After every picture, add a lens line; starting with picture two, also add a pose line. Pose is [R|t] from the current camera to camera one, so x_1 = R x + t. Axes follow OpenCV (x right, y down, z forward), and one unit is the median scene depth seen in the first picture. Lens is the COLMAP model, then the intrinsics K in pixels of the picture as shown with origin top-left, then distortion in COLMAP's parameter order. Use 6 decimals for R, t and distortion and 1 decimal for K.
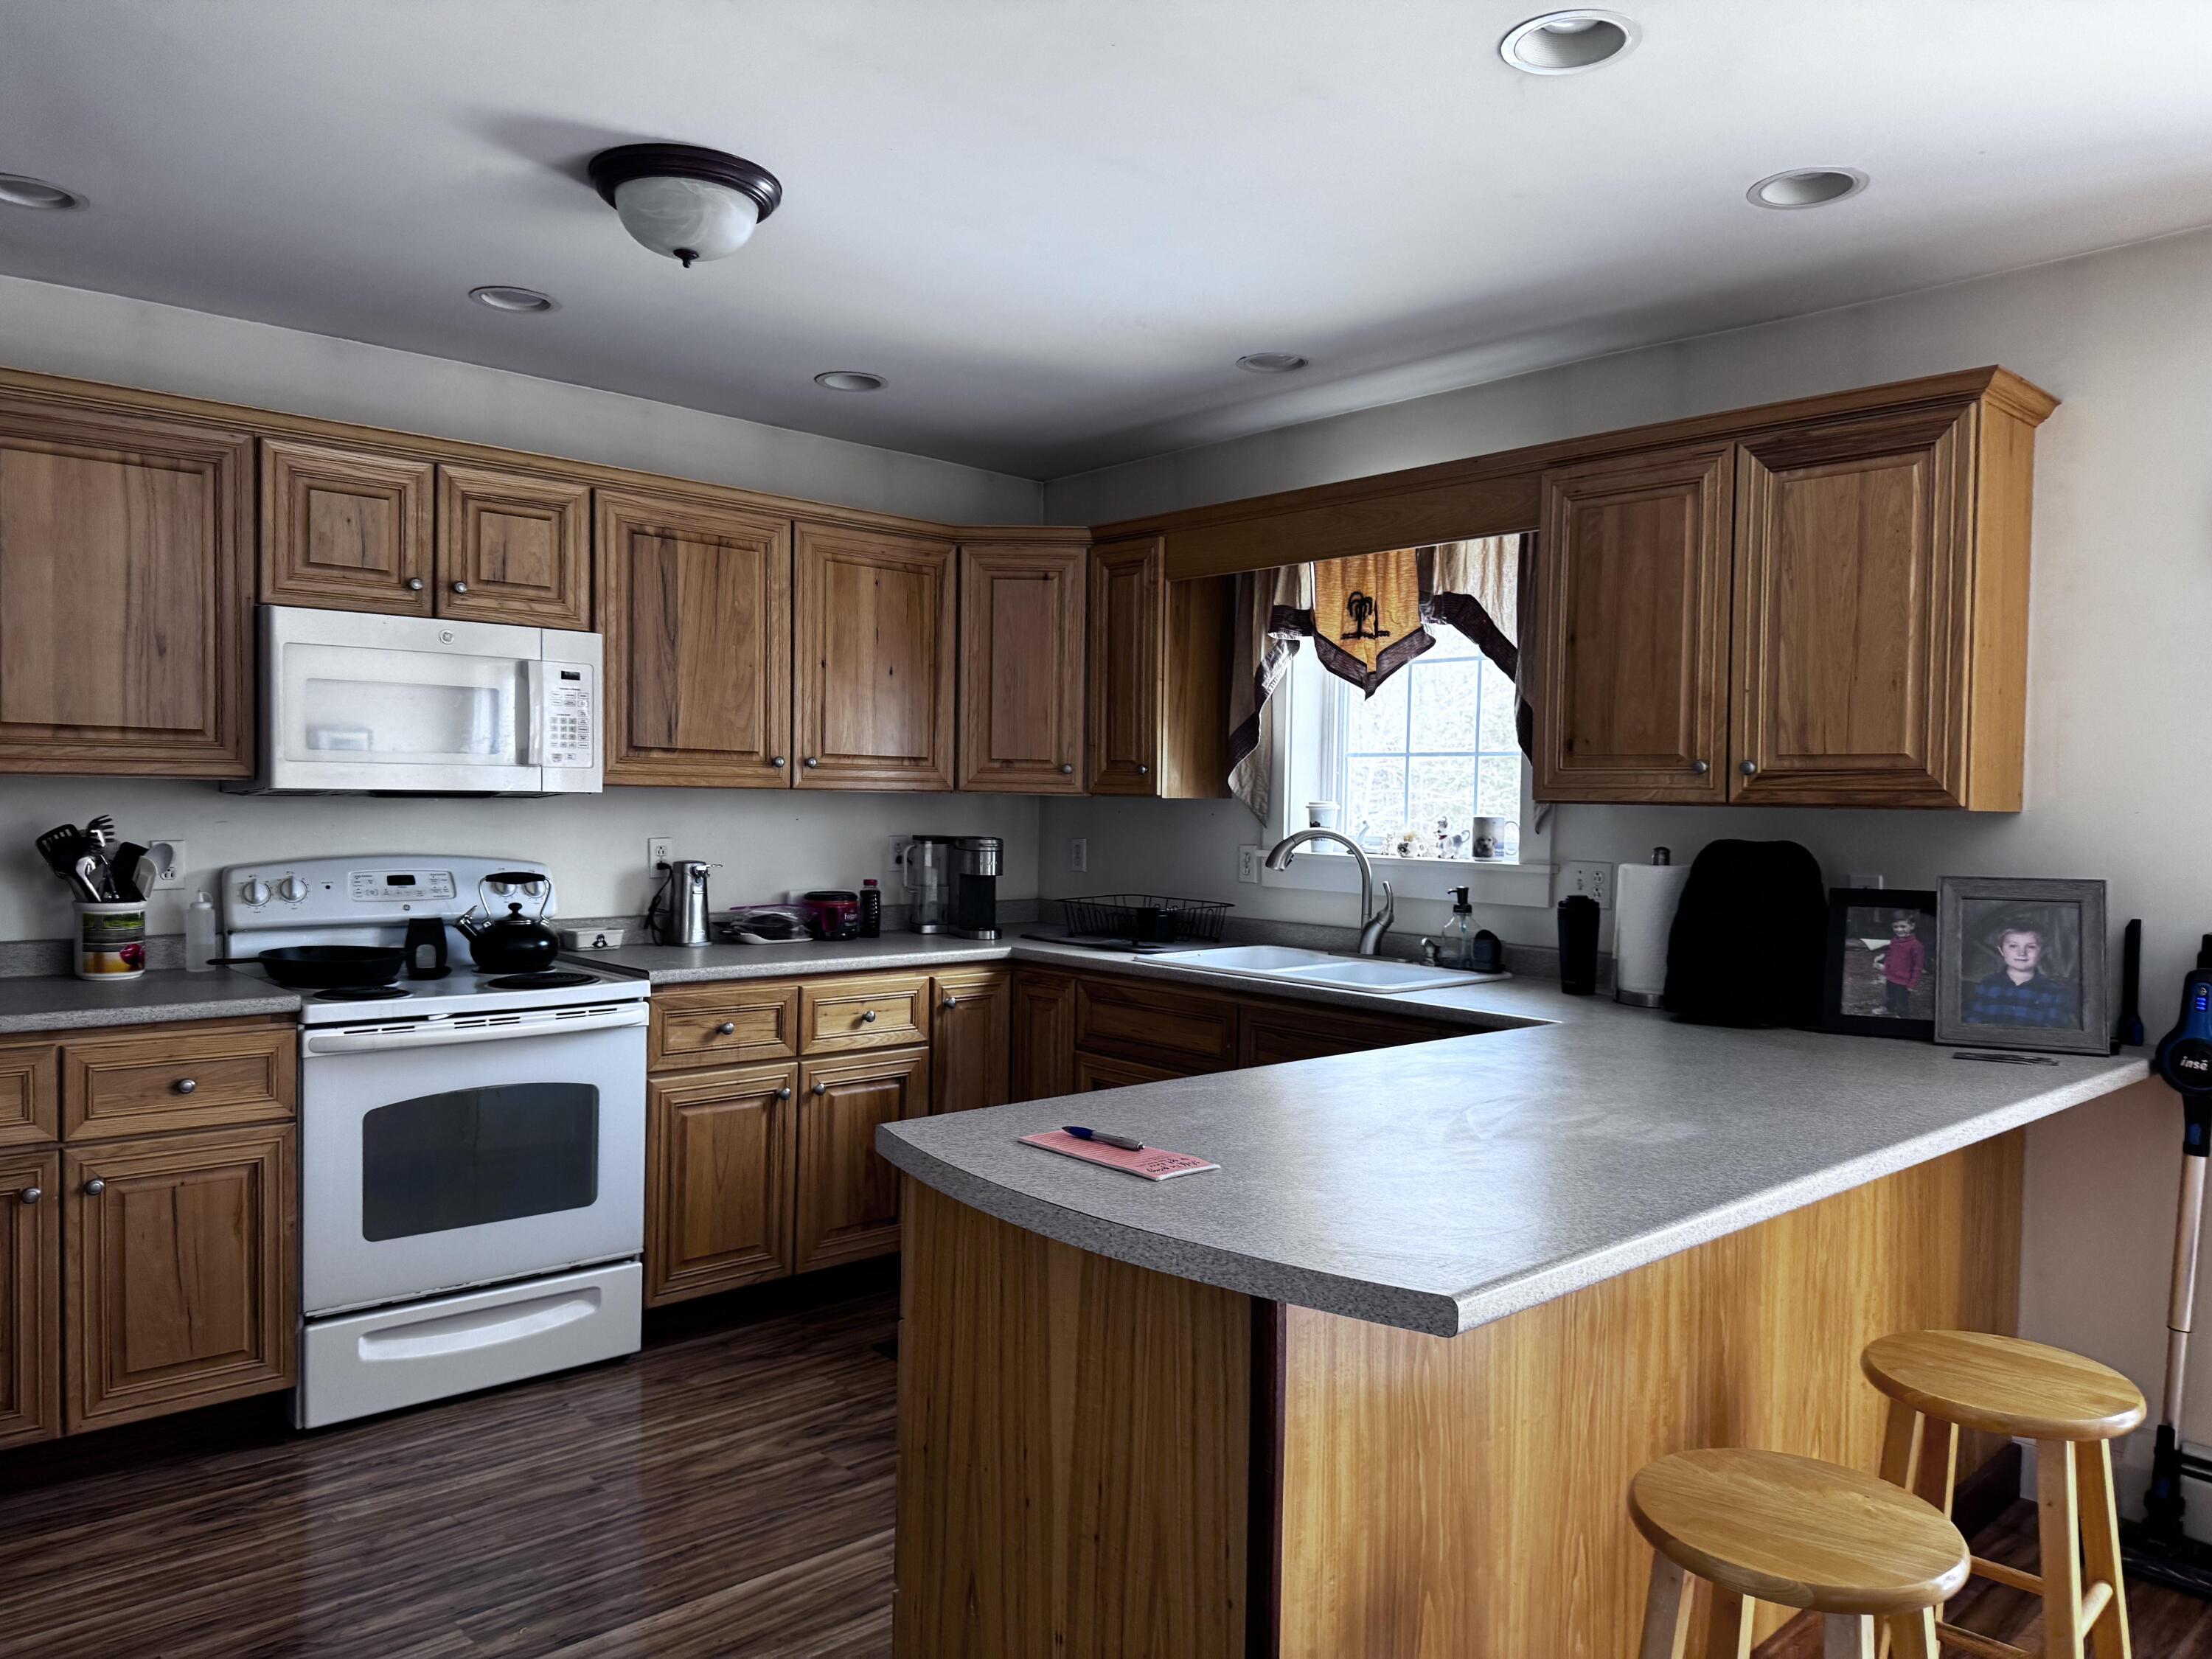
lens RADIAL K [[1567.2, 0, 1120.0], [0, 1567.2, 832.7], [0, 0, 1]] dist [-0.006311, -0.003067]
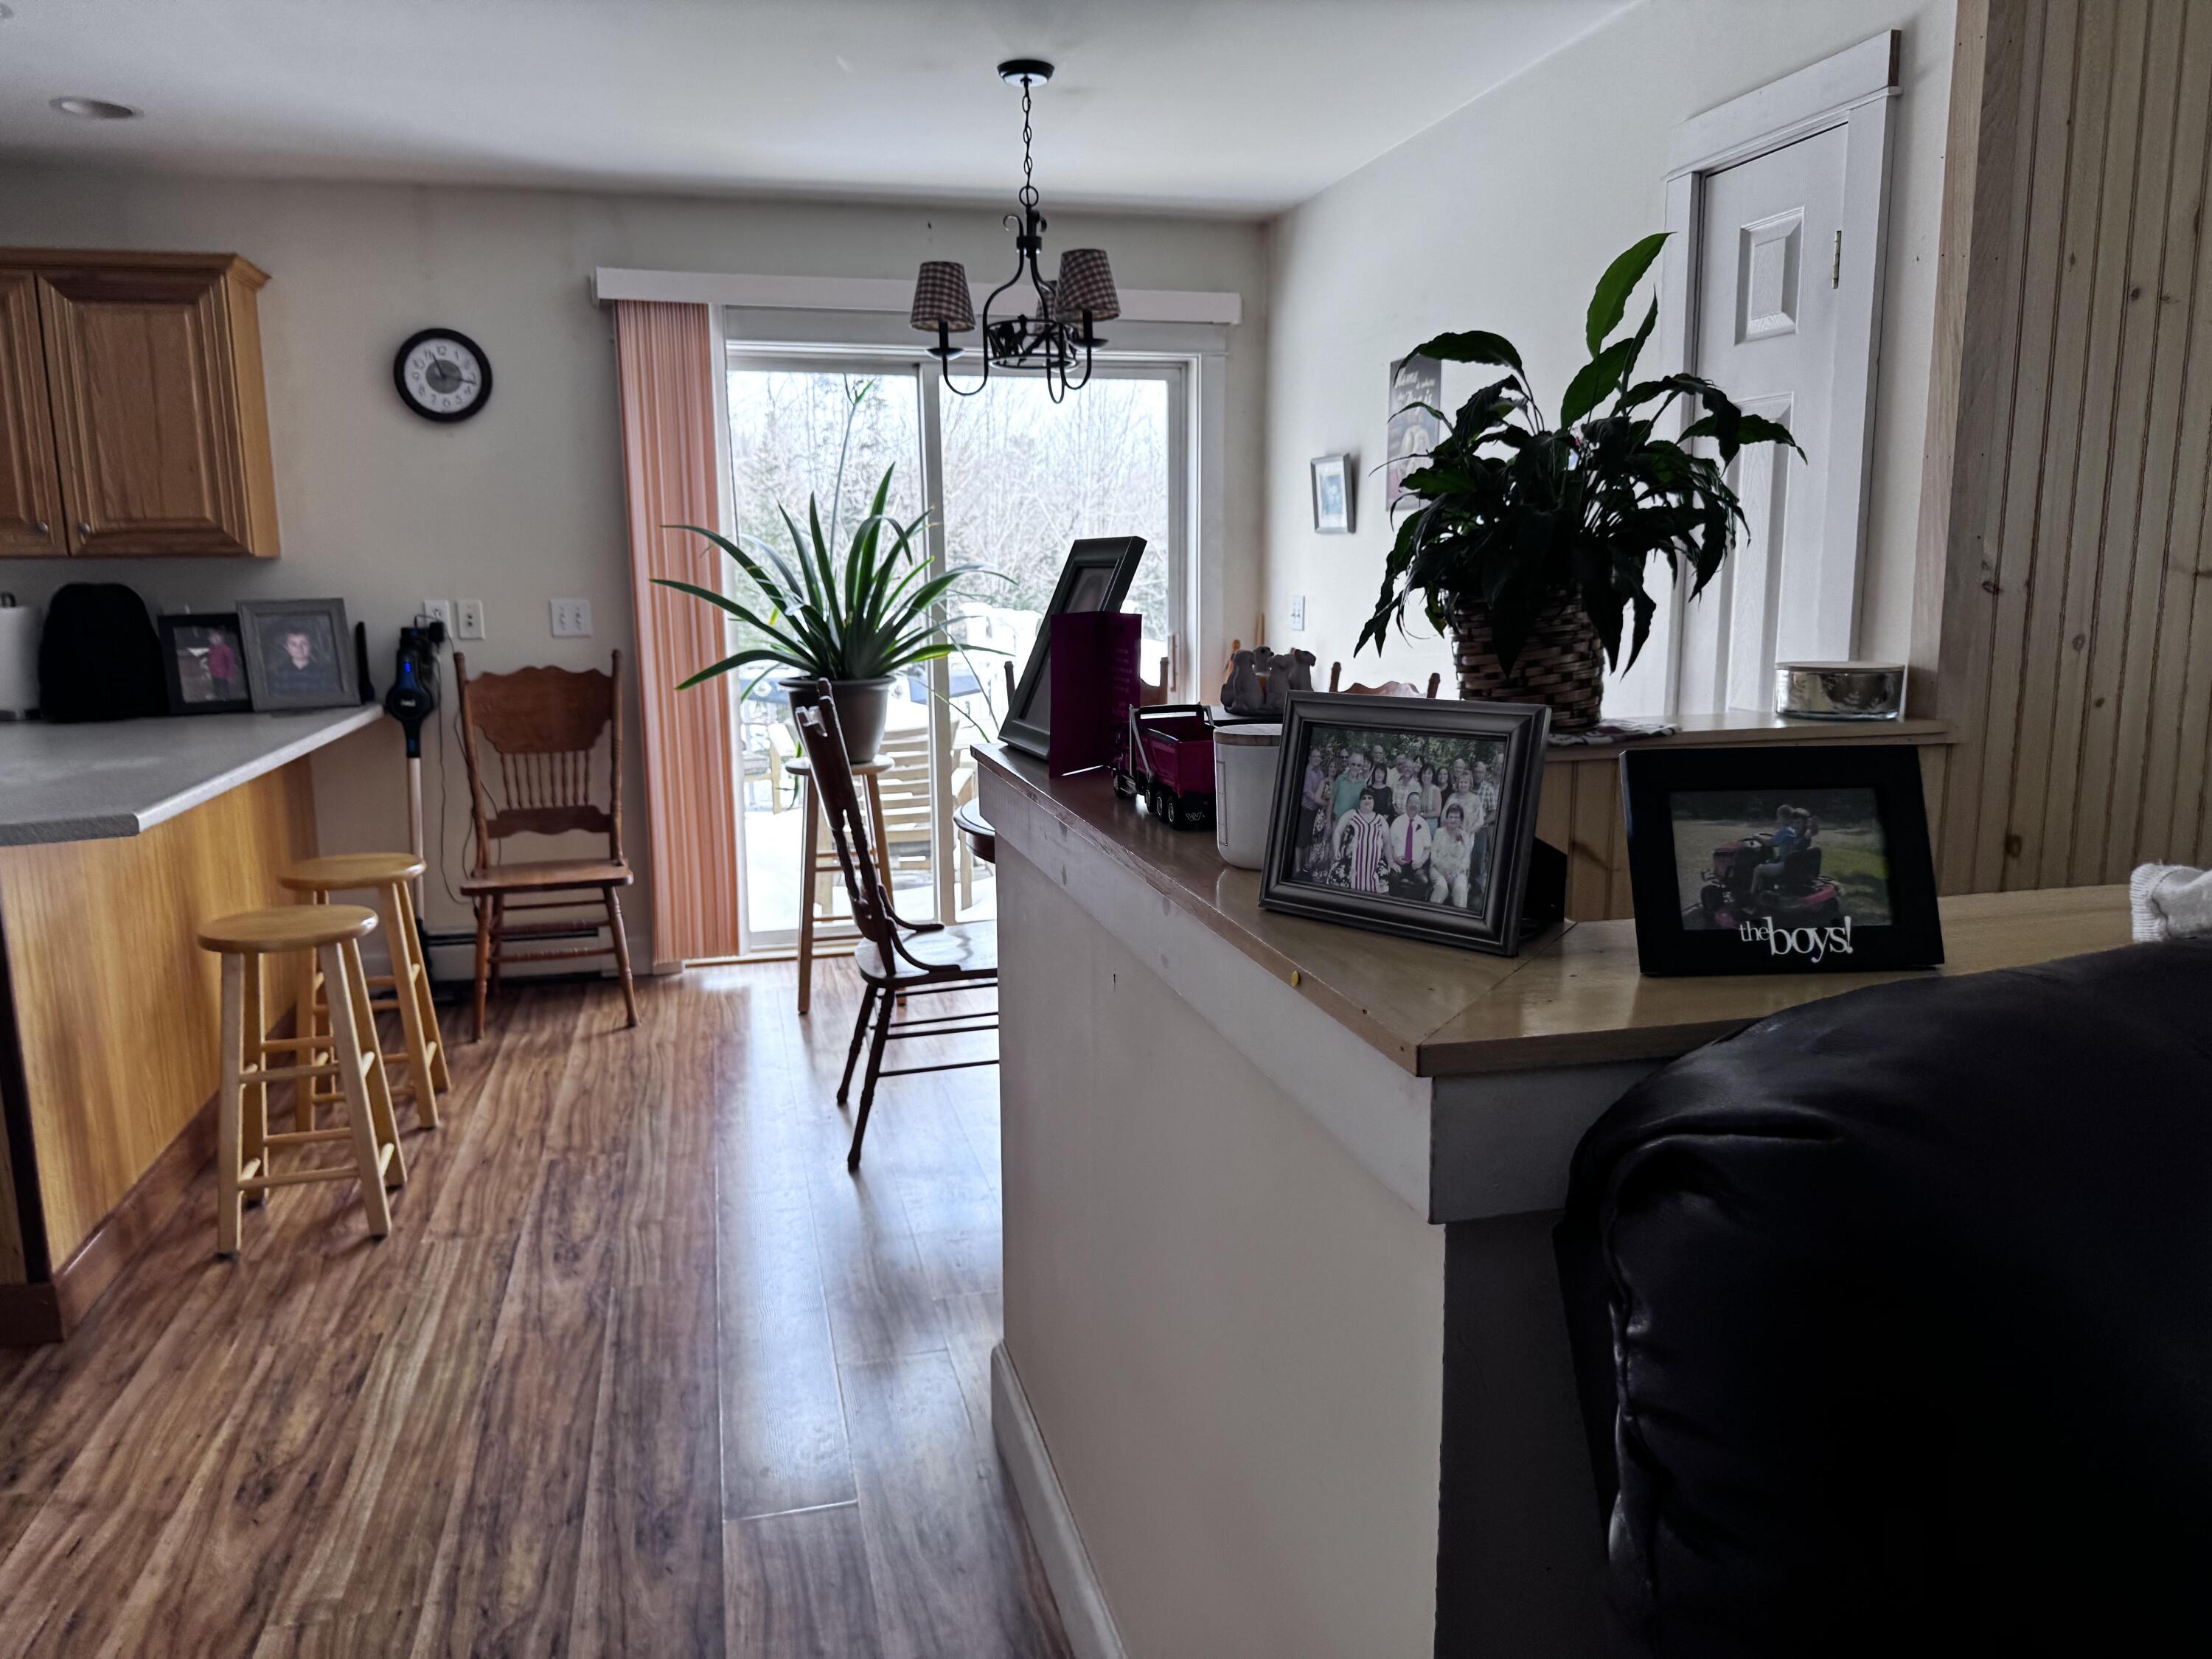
lens RADIAL K [[1567.2, 0, 1120.0], [0, 1567.2, 832.7], [0, 0, 1]] dist [-0.006311, -0.003067]
pose [[0.470977, -0.177099, 0.864186, -0.399340], [0.038580, 0.982839, 0.180388, 0.007992], [-0.881302, -0.051619, 0.469726, -0.441889]]
